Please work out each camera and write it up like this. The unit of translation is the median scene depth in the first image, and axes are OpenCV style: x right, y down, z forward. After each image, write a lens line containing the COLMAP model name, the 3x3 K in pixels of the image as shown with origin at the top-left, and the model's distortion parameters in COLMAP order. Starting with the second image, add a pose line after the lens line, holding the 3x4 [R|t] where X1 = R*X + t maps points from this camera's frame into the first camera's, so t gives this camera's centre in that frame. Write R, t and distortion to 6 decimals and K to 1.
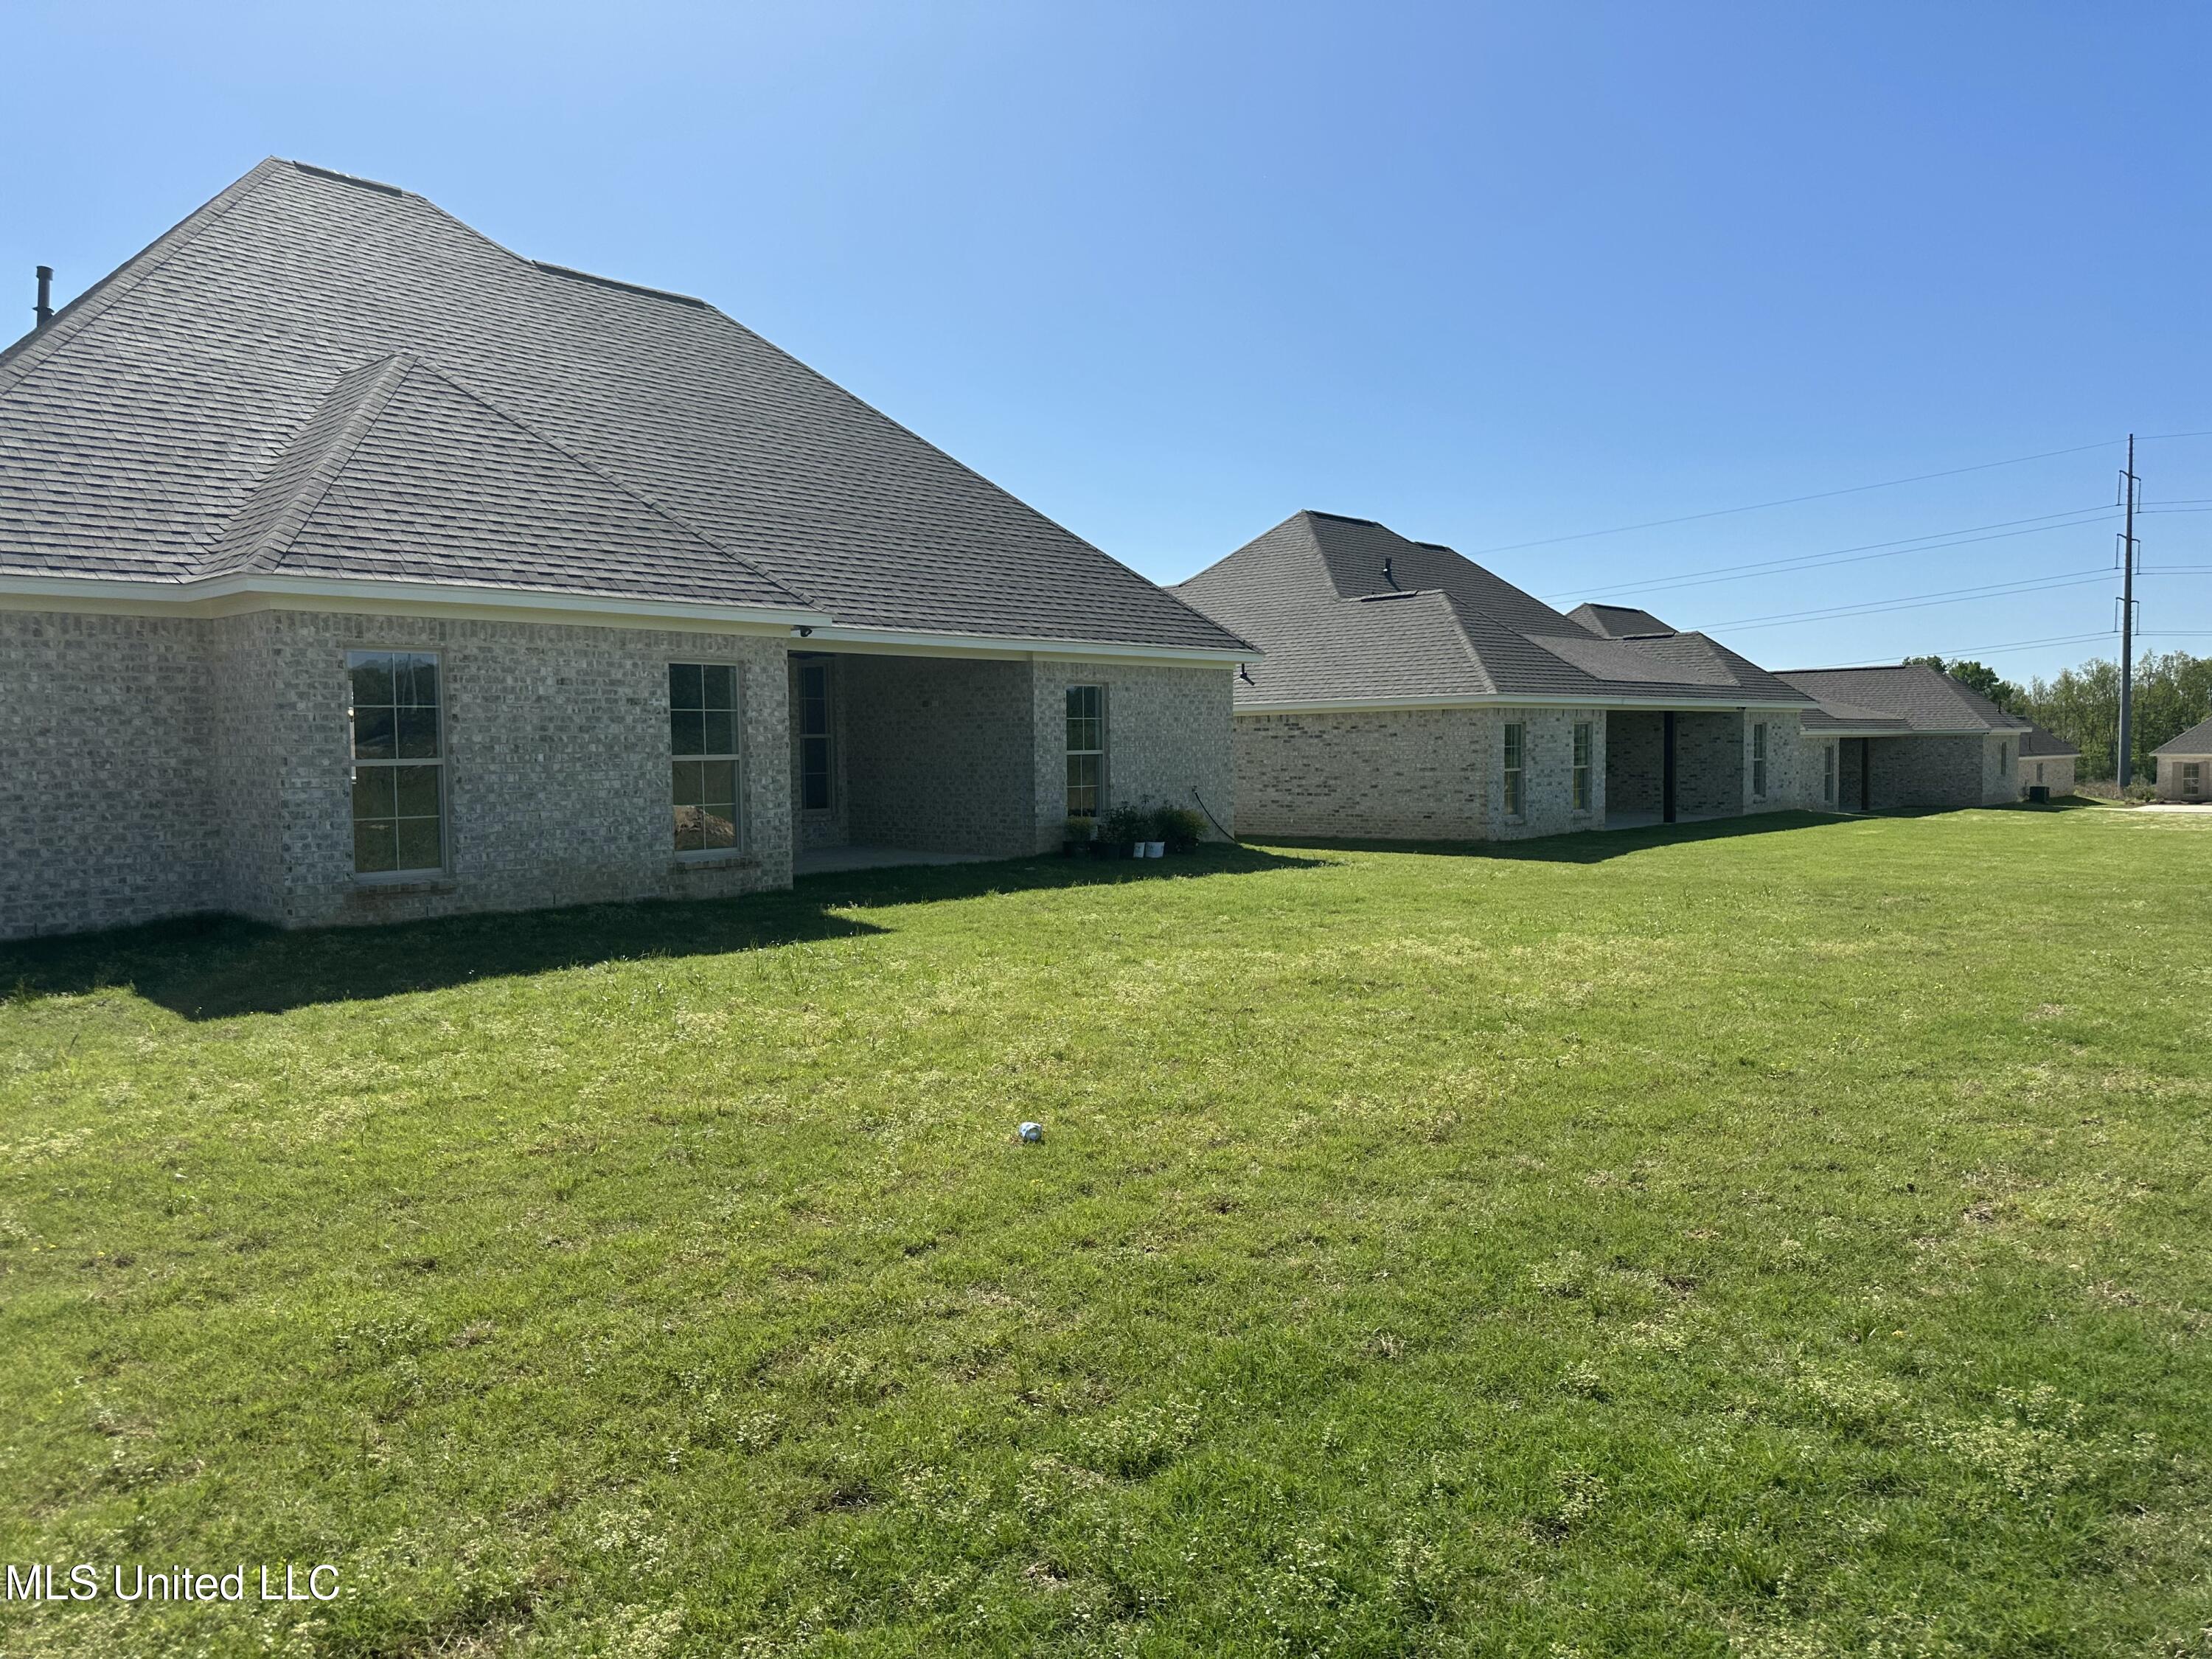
lens RADIAL K [[1551.1, 0, 1114.8], [0, 1551.1, 883.2], [0, 0, 1]] dist [0.172087, -0.179818]
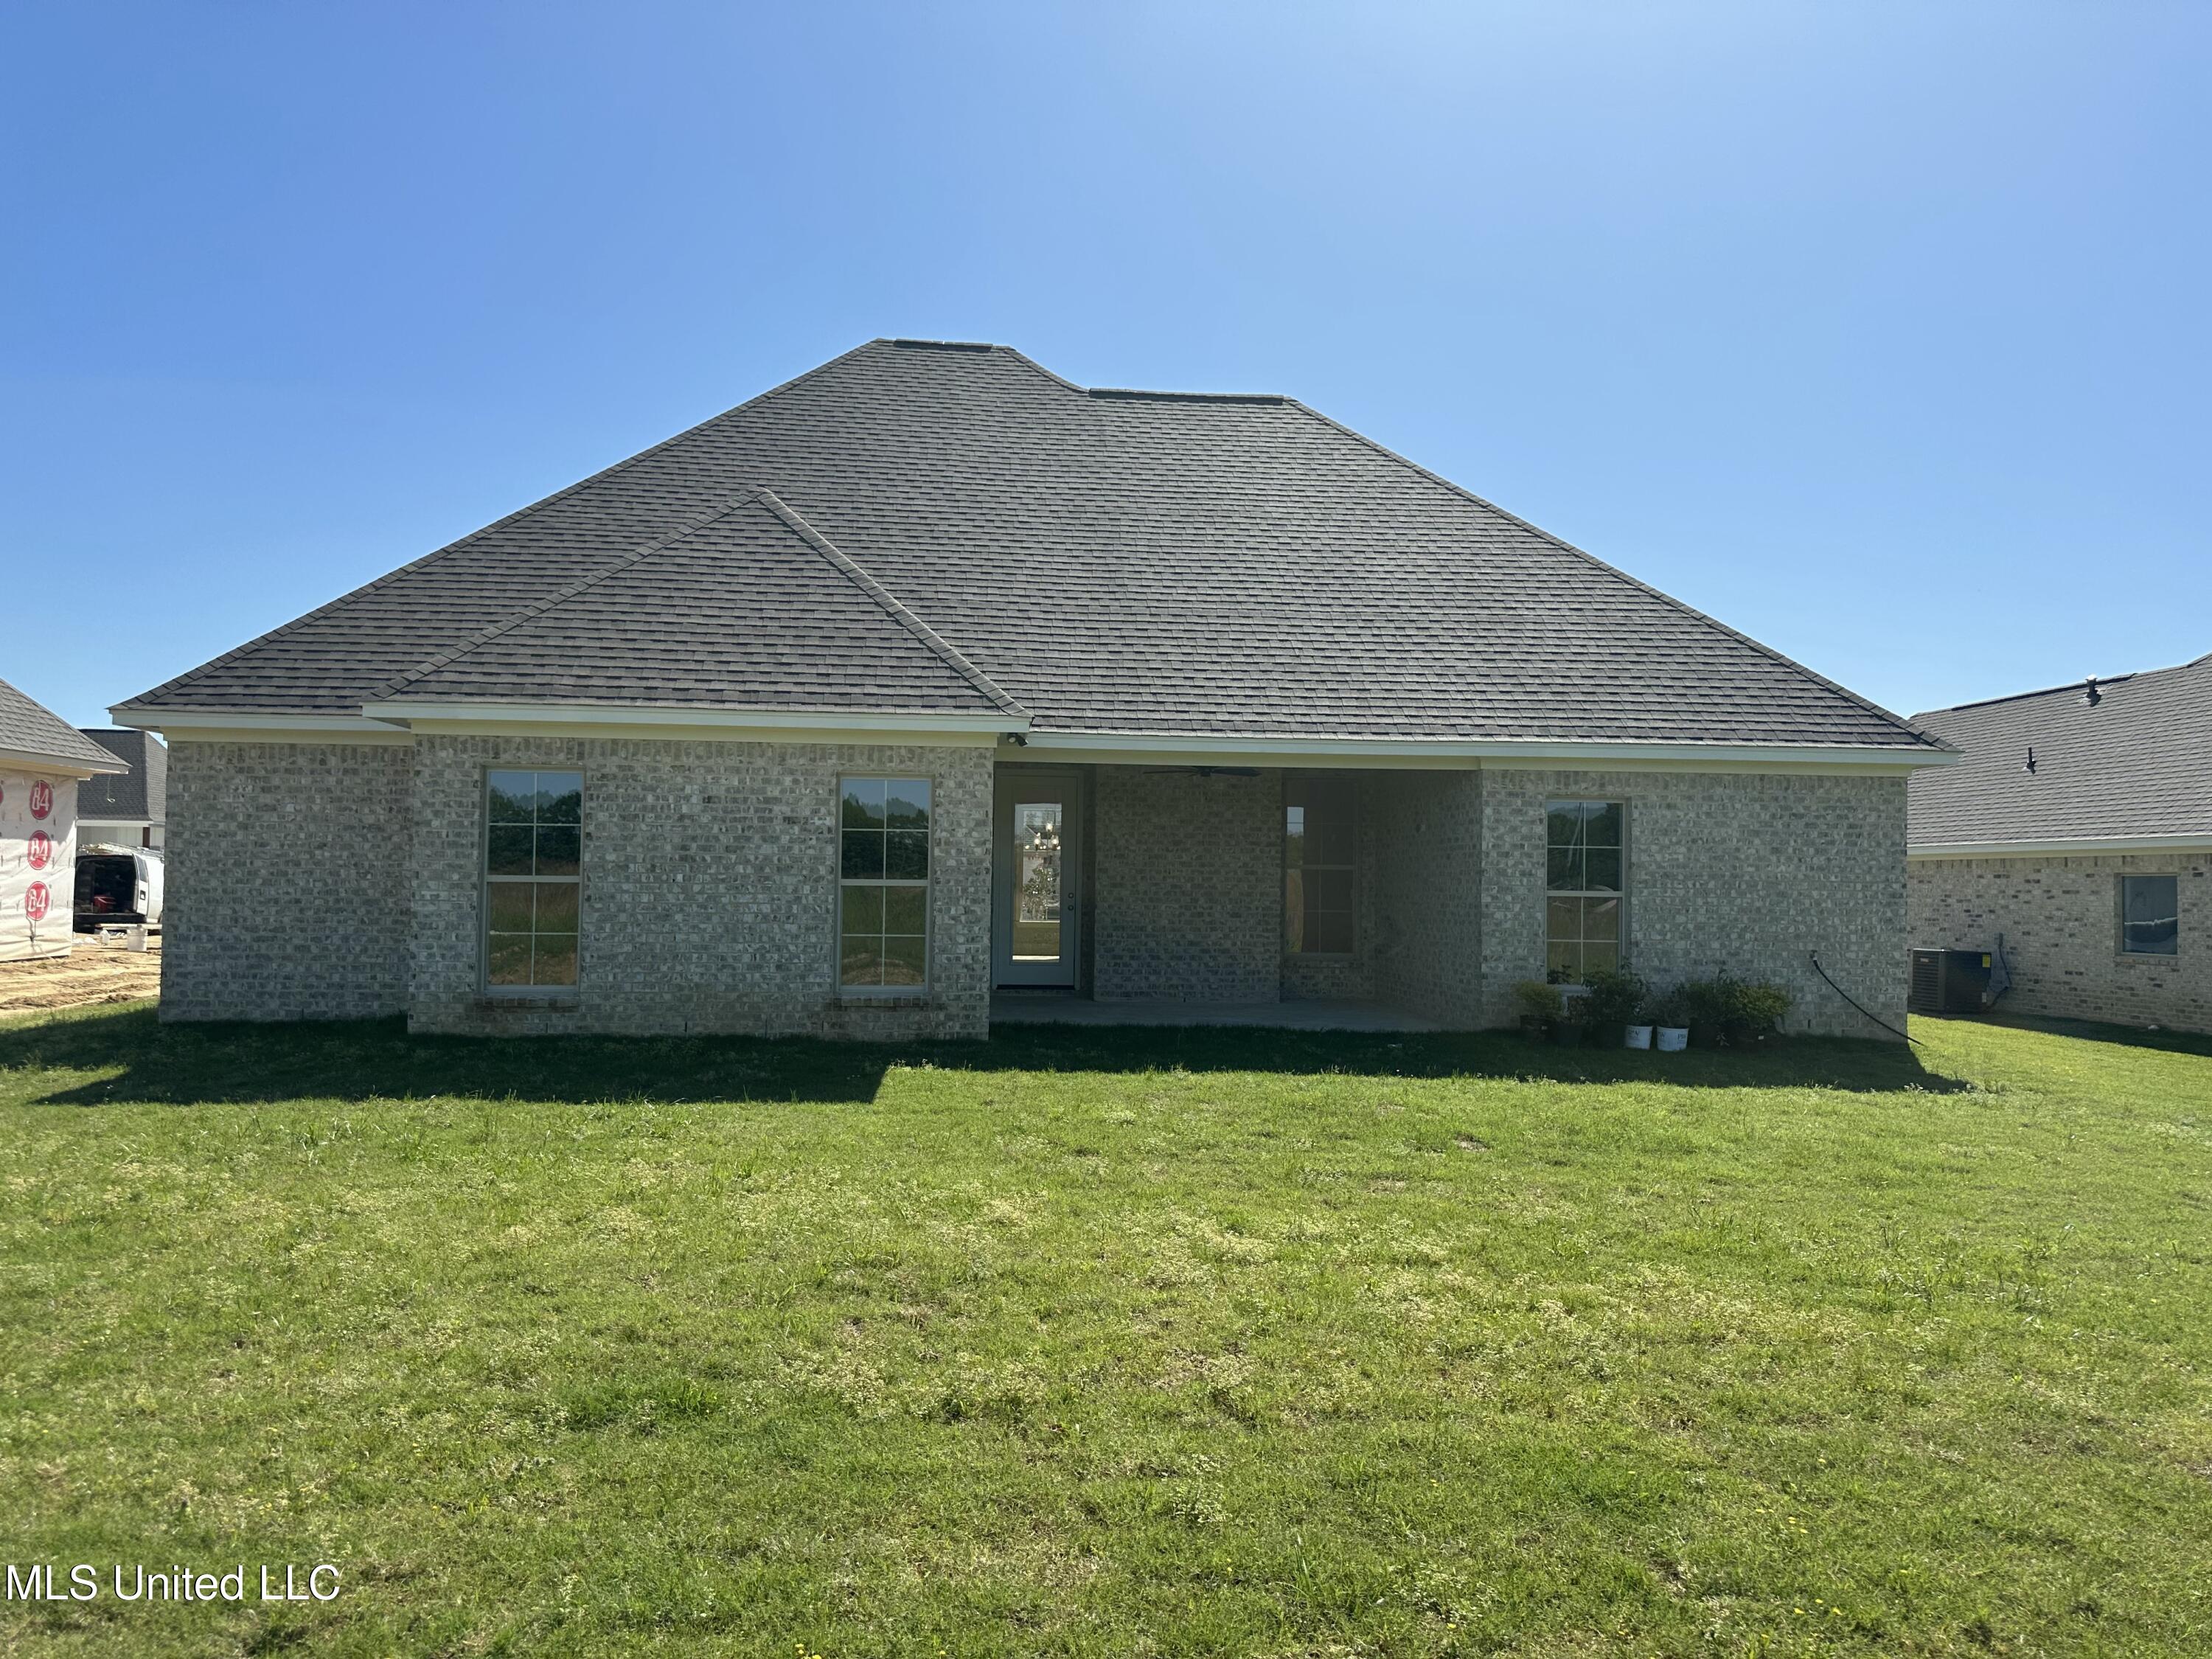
lens RADIAL K [[1551.1, 0, 1114.8], [0, 1551.1, 883.2], [0, 0, 1]] dist [0.172087, -0.179818]
pose [[0.729136, 0.026623, -0.683850, 0.493735], [-0.085557, 0.994950, -0.052488, -0.049660], [0.678999, 0.096780, 0.727732, 0.495034]]
